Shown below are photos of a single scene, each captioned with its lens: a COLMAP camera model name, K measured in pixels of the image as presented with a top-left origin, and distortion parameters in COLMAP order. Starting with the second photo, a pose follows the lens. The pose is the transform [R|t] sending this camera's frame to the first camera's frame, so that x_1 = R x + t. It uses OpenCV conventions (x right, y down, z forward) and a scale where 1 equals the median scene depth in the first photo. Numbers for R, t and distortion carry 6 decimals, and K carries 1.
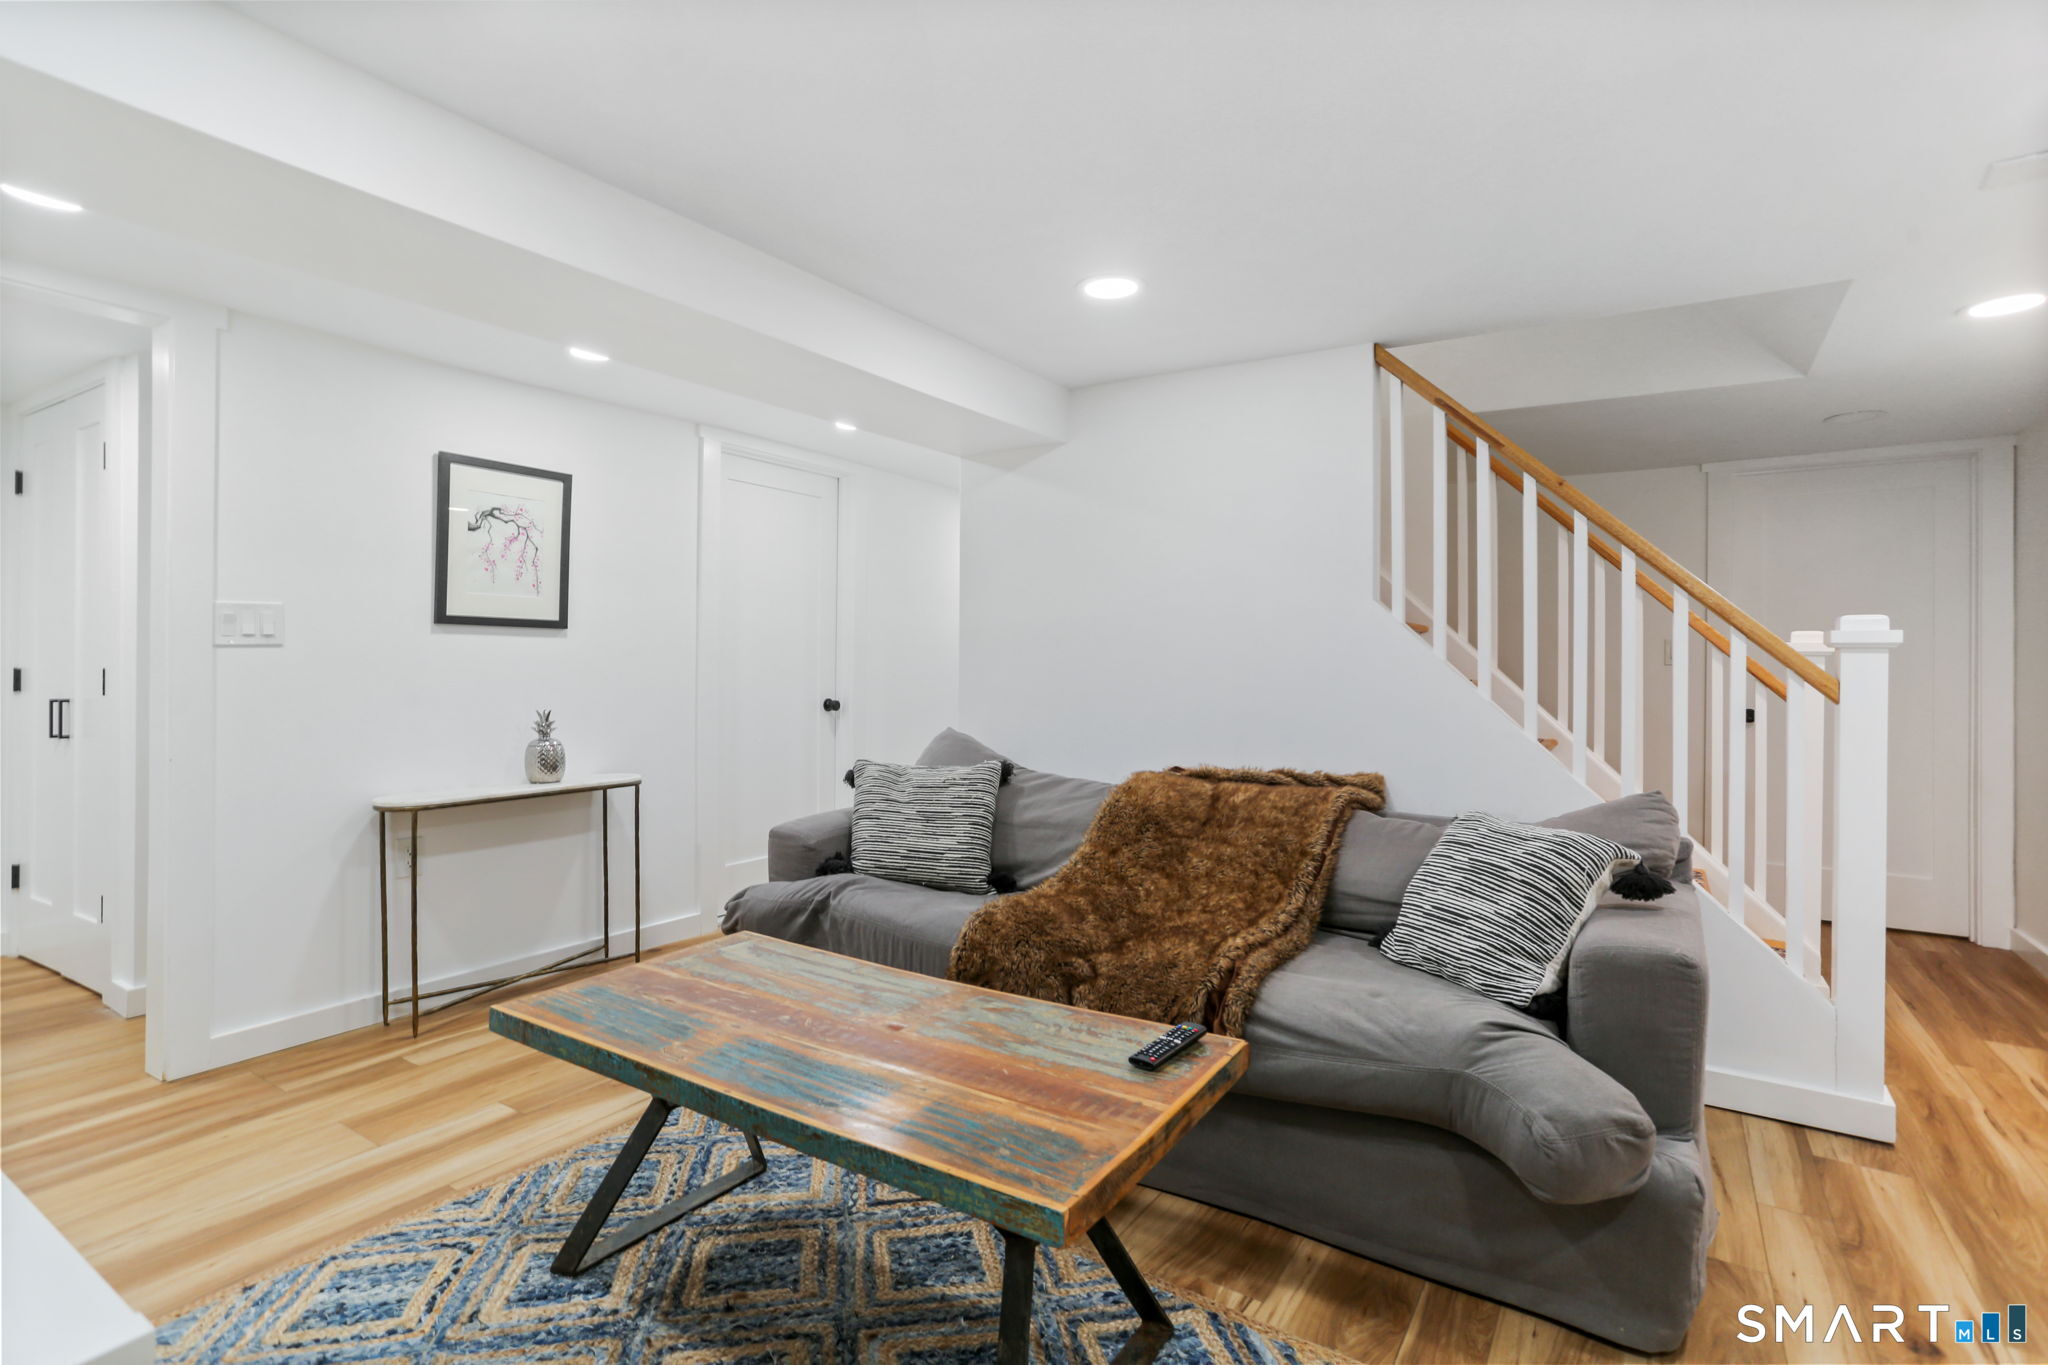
lens RADIAL K [[990.2, 0, 1022.4], [0, 990.2, 663.8], [0, 0, 1]] dist [-0.053414, 0.034454]
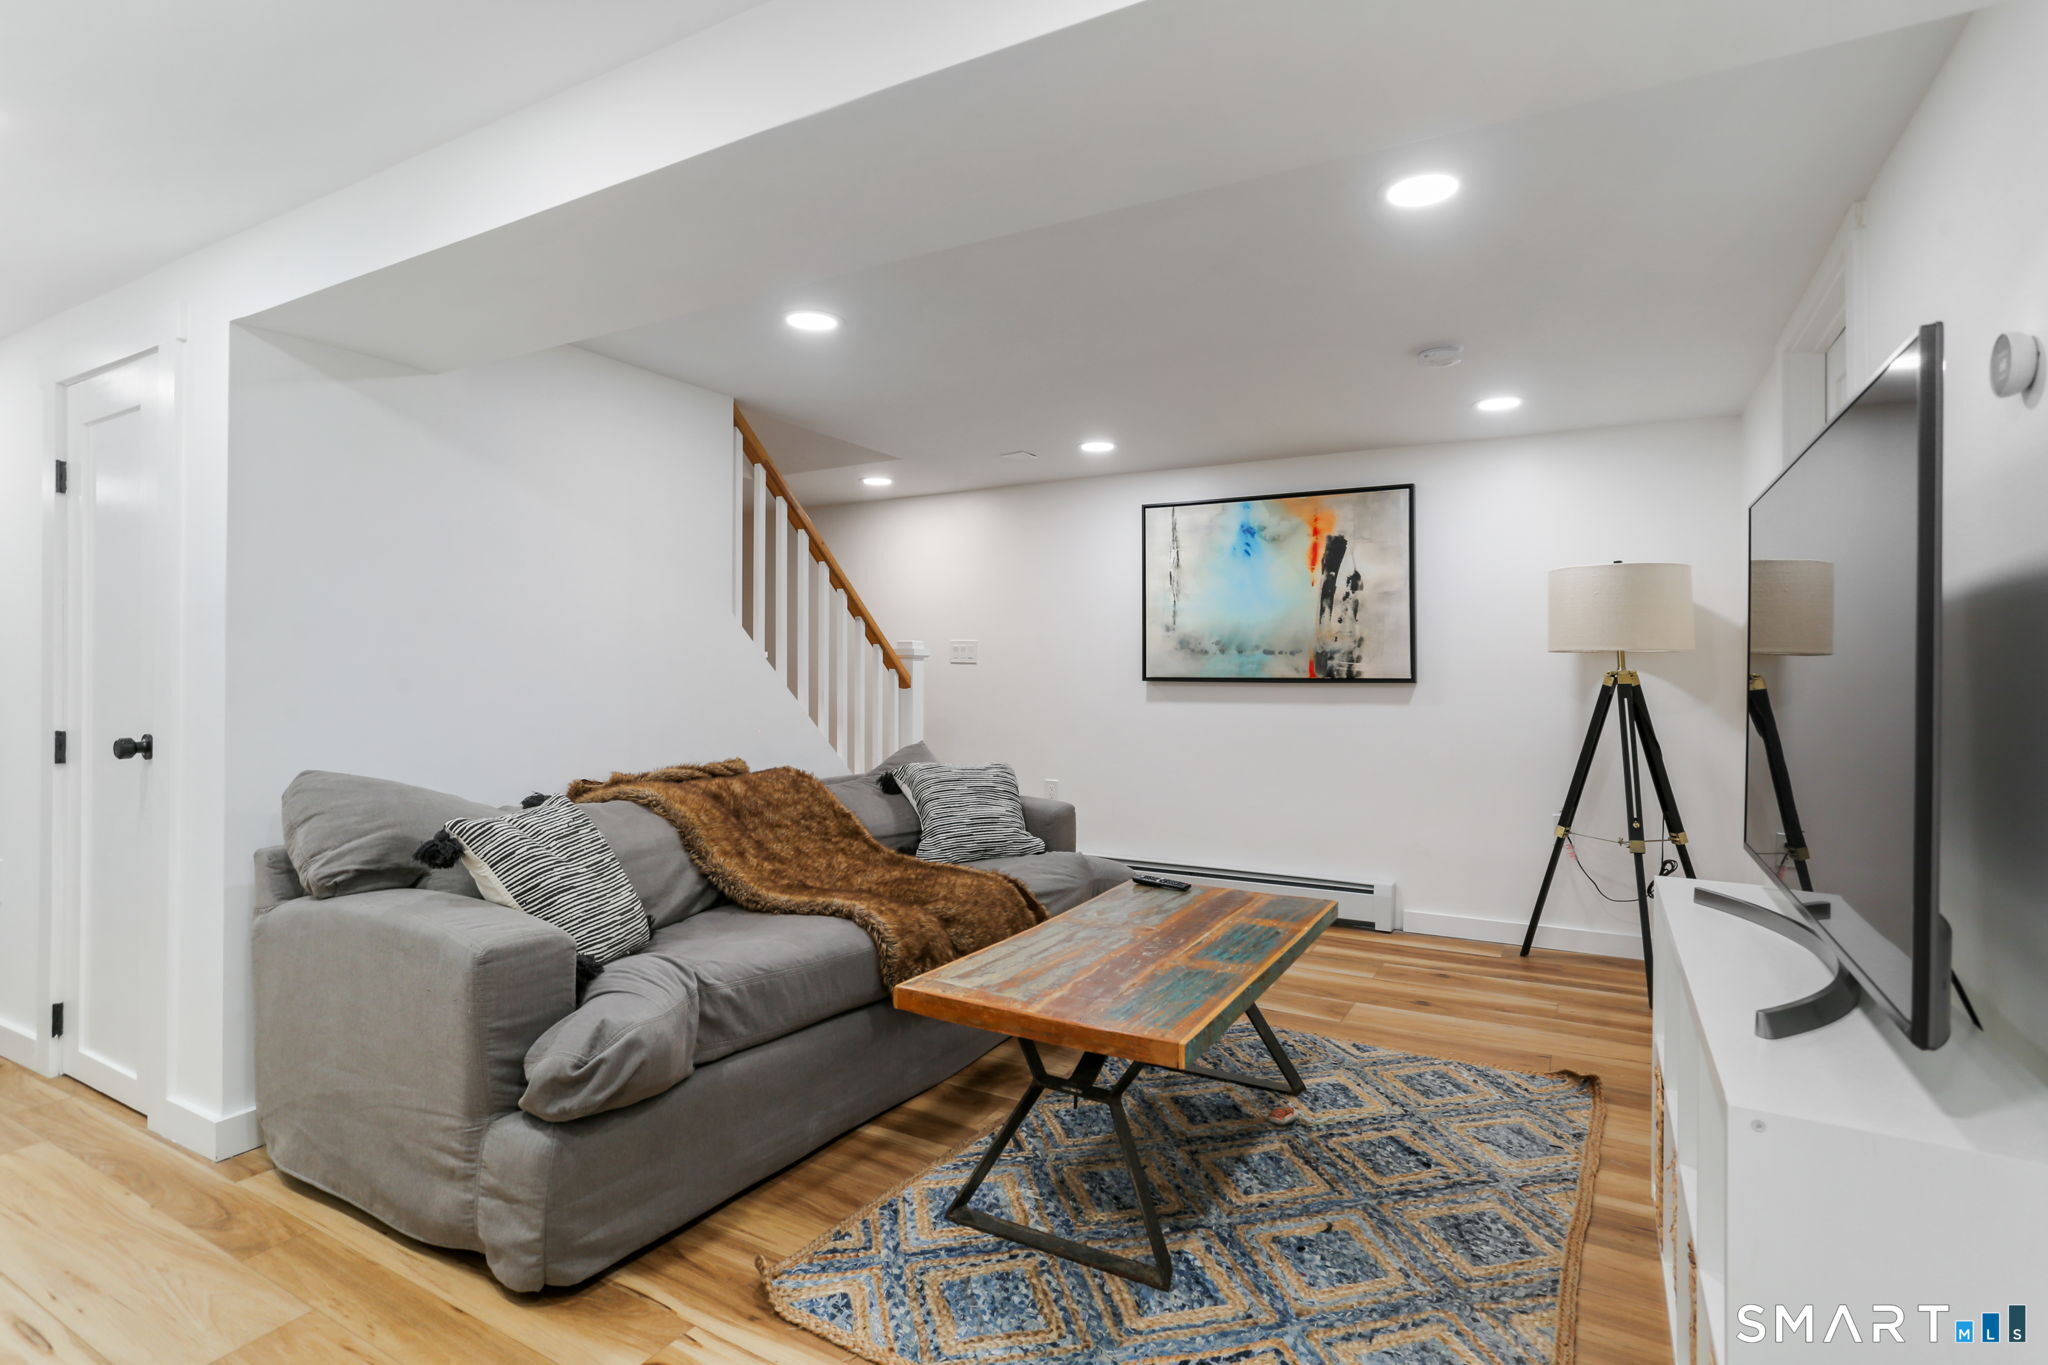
lens RADIAL K [[990.2, 0, 1022.4], [0, 990.2, 663.8], [0, 0, 1]] dist [-0.053414, 0.034454]
pose [[-0.071881, 0.005815, 0.997396, -1.347068], [-0.010614, 0.999922, -0.006594, -0.002926], [-0.997357, -0.011060, -0.071814, 1.125735]]
